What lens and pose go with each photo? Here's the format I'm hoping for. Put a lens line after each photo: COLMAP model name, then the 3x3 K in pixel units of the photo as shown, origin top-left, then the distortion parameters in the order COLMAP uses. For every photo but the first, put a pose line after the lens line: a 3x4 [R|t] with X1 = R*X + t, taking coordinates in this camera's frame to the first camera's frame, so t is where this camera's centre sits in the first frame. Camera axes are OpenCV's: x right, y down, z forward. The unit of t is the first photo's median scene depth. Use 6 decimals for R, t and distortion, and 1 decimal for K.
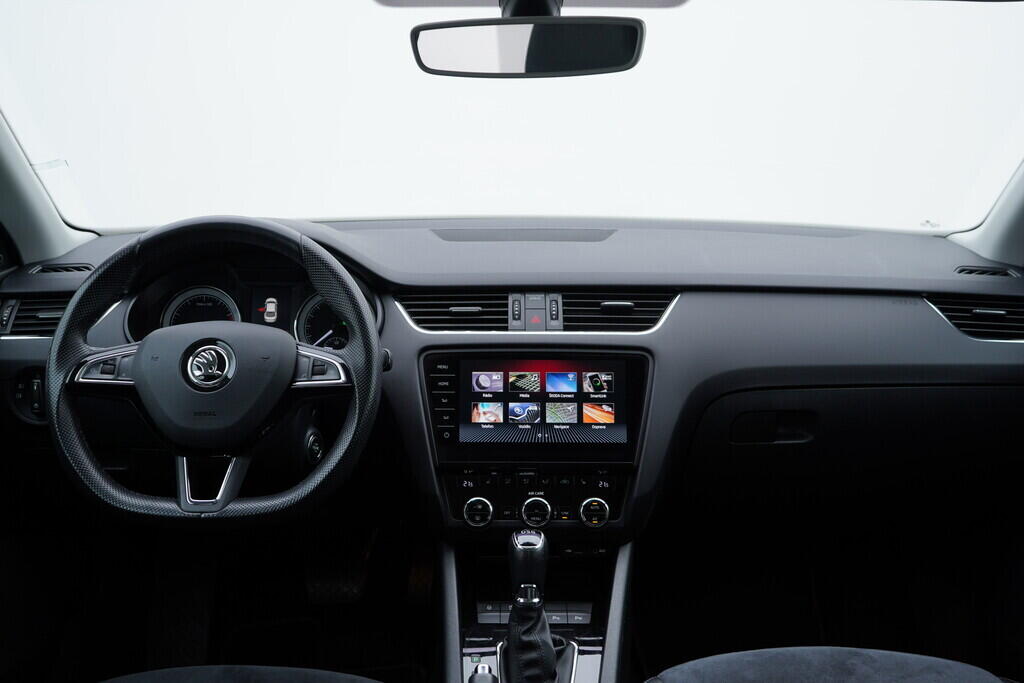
lens RADIAL K [[1062.0, 0, 516.4], [0, 1062.0, 320.9], [0, 0, 1]] dist [-0.004623, 0.016280]
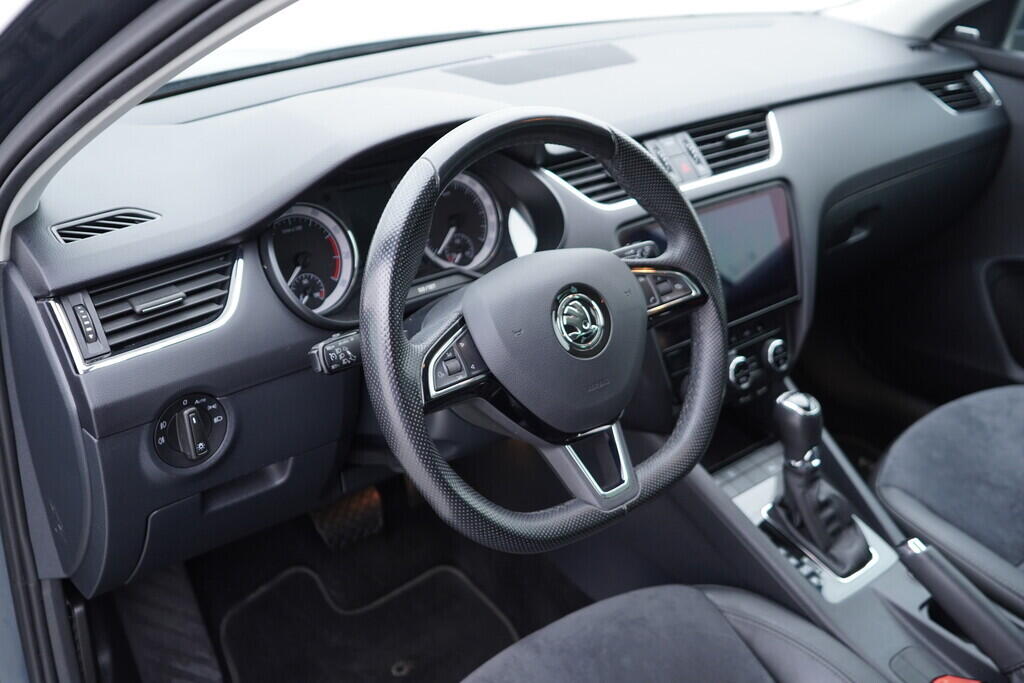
lens RADIAL K [[1062.0, 0, 516.4], [0, 1062.0, 320.9], [0, 0, 1]] dist [-0.004623, 0.016280]
pose [[0.765179, -0.269797, 0.584560, -0.665150], [0.127161, 0.953406, 0.273583, -0.143471], [-0.631135, -0.135007, 0.763834, 0.406652]]
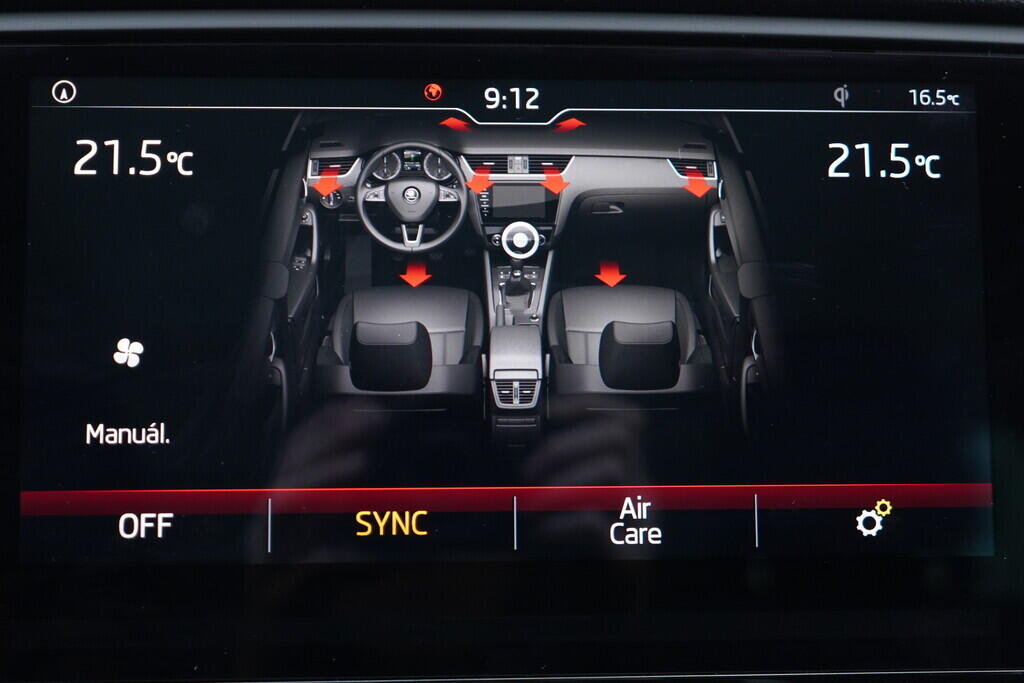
lens RADIAL K [[1062.0, 0, 516.4], [0, 1062.0, 320.9], [0, 0, 1]] dist [-0.004623, 0.016280]
pose [[0.997951, -0.005987, 0.063701, -0.161636], [-0.013110, 0.955356, 0.295166, -0.430158], [-0.062624, -0.295396, 0.953320, -1.672756]]
